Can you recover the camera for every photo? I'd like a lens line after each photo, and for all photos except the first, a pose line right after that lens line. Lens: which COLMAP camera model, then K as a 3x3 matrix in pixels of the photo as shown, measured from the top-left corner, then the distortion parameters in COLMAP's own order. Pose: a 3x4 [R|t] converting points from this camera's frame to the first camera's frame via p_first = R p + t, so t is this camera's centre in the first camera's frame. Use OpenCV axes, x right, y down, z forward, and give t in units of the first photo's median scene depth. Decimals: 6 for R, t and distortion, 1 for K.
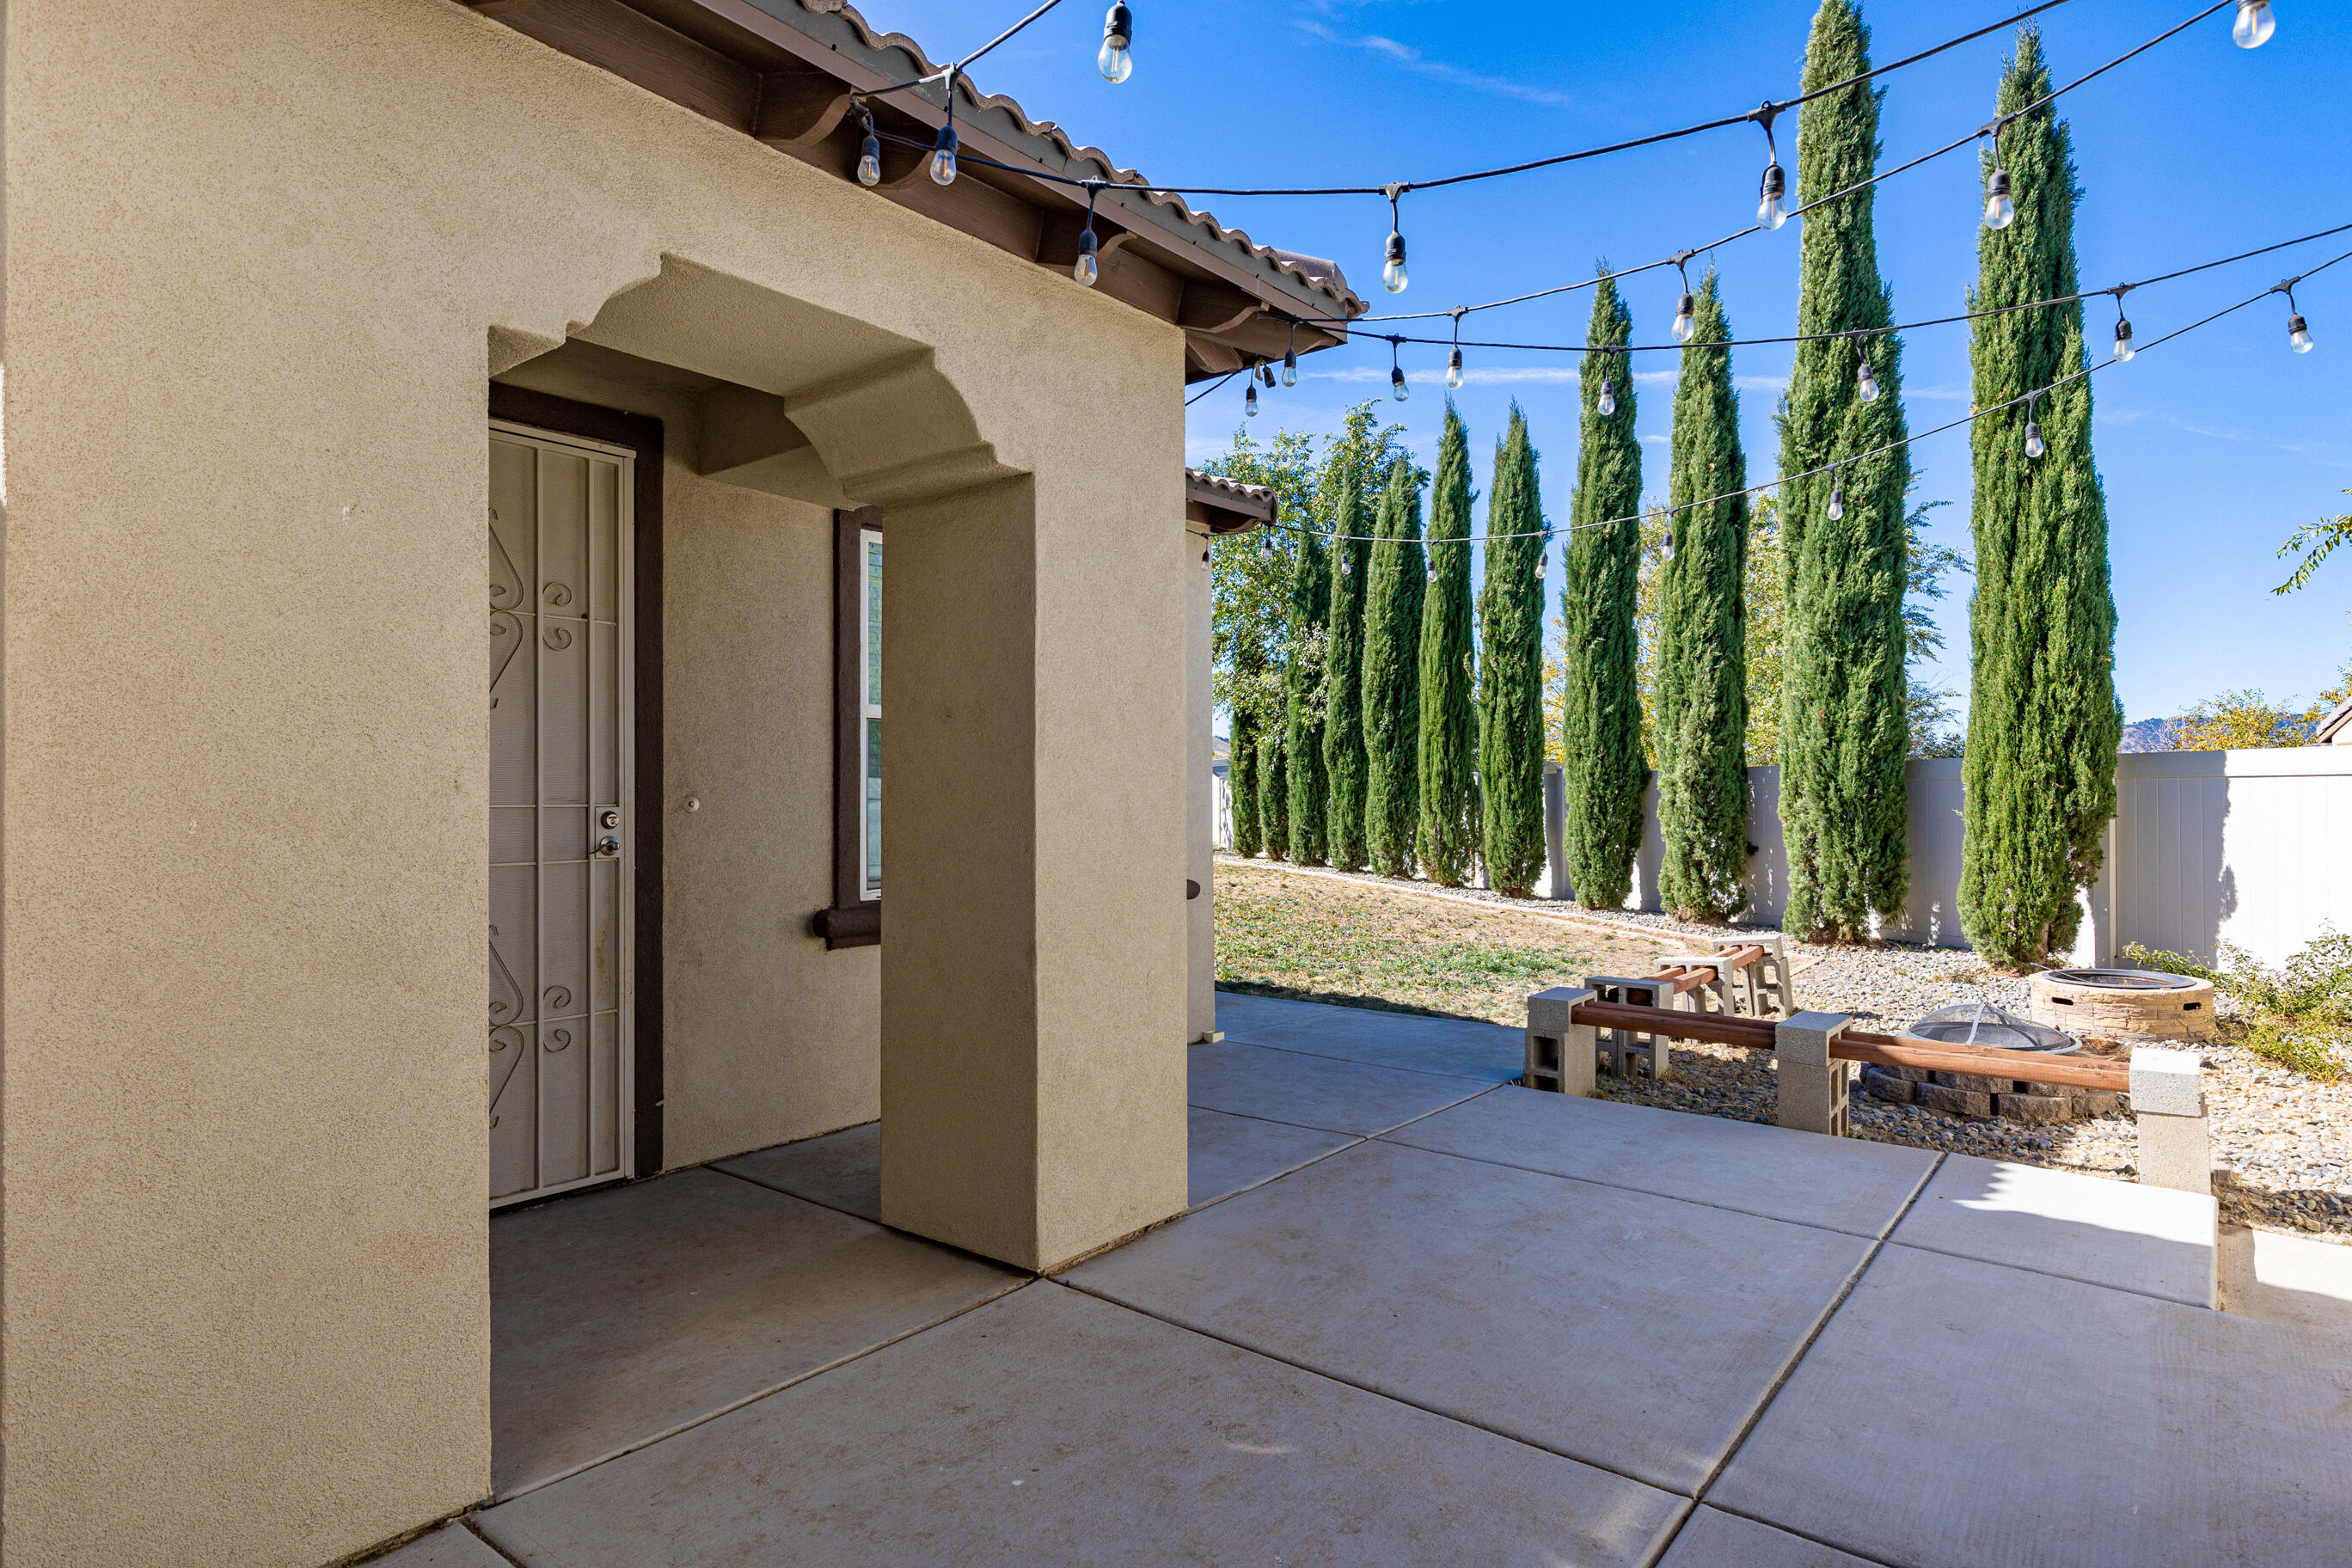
lens RADIAL K [[1272.9, 0, 1194.9], [0, 1272.9, 786.2], [0, 0, 1]] dist [0.004026, 0.001459]
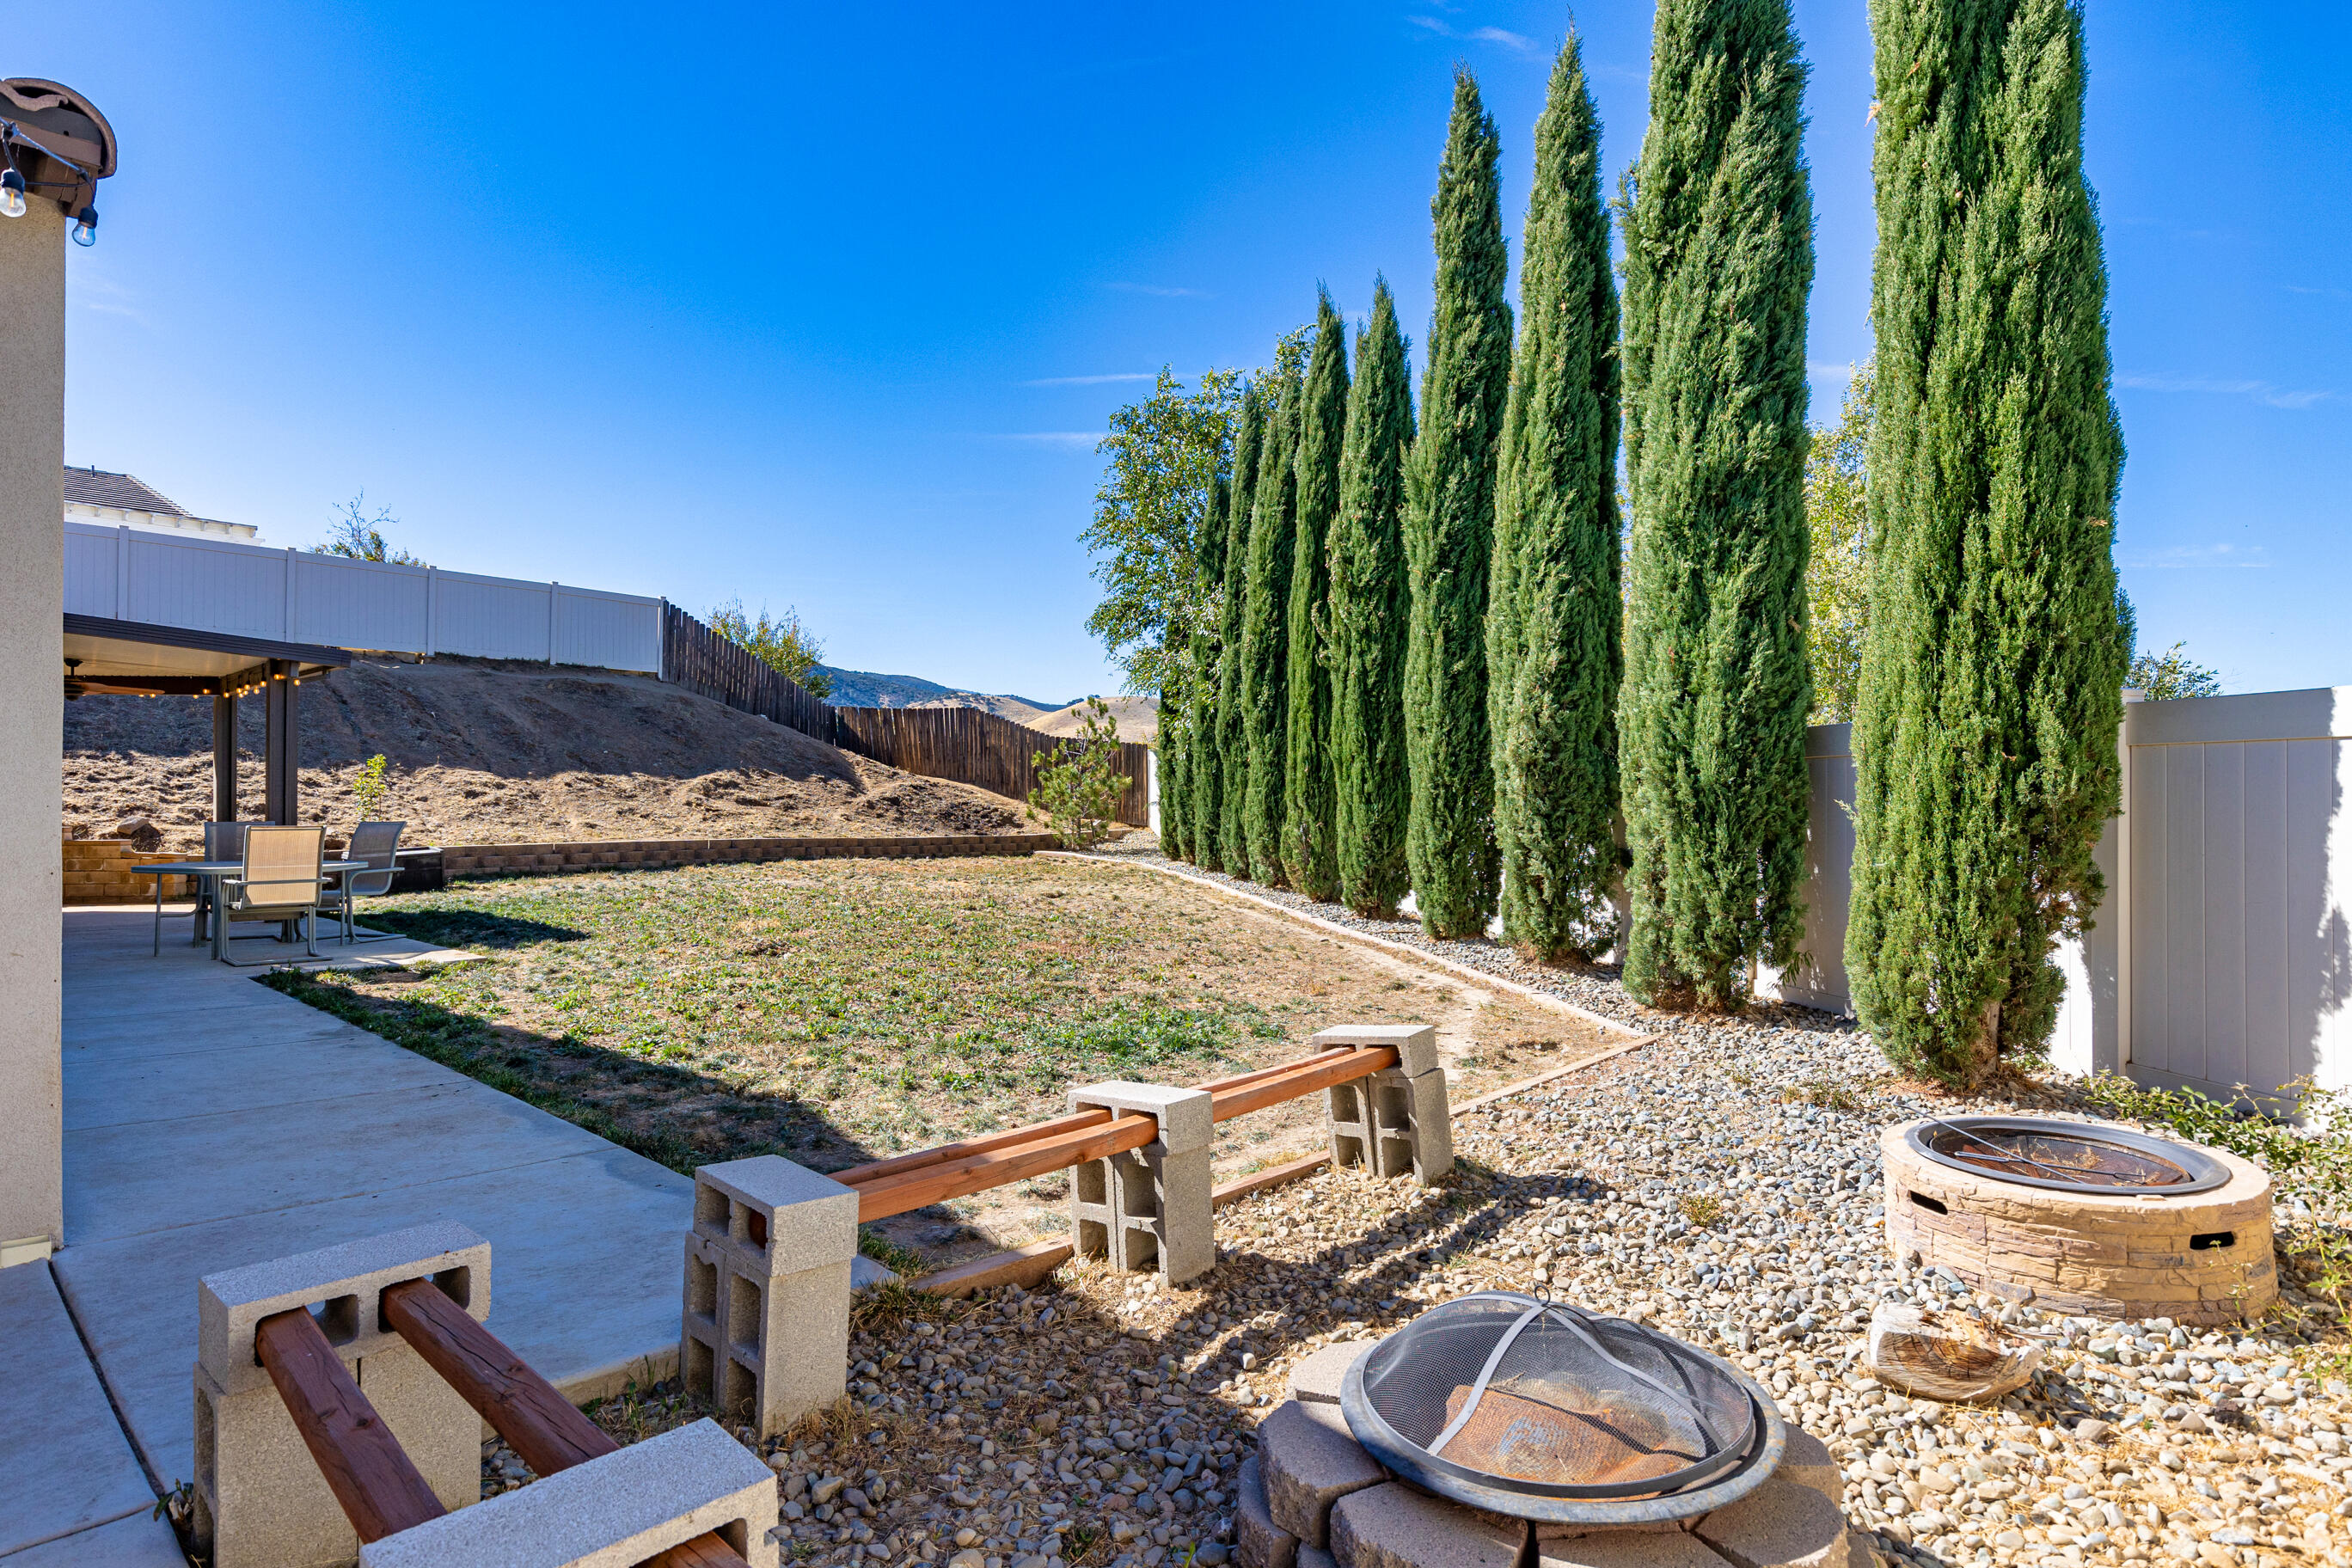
lens RADIAL K [[1272.9, 0, 1156.4], [0, 1272.9, 784.0], [0, 0, 1]] dist [0.004026, 0.001459]
pose [[0.995422, 0.004924, -0.095450, 0.297788], [-0.004976, 0.999988, -0.000310, 0.010984], [0.095447, 0.000783, 0.995434, 0.341038]]
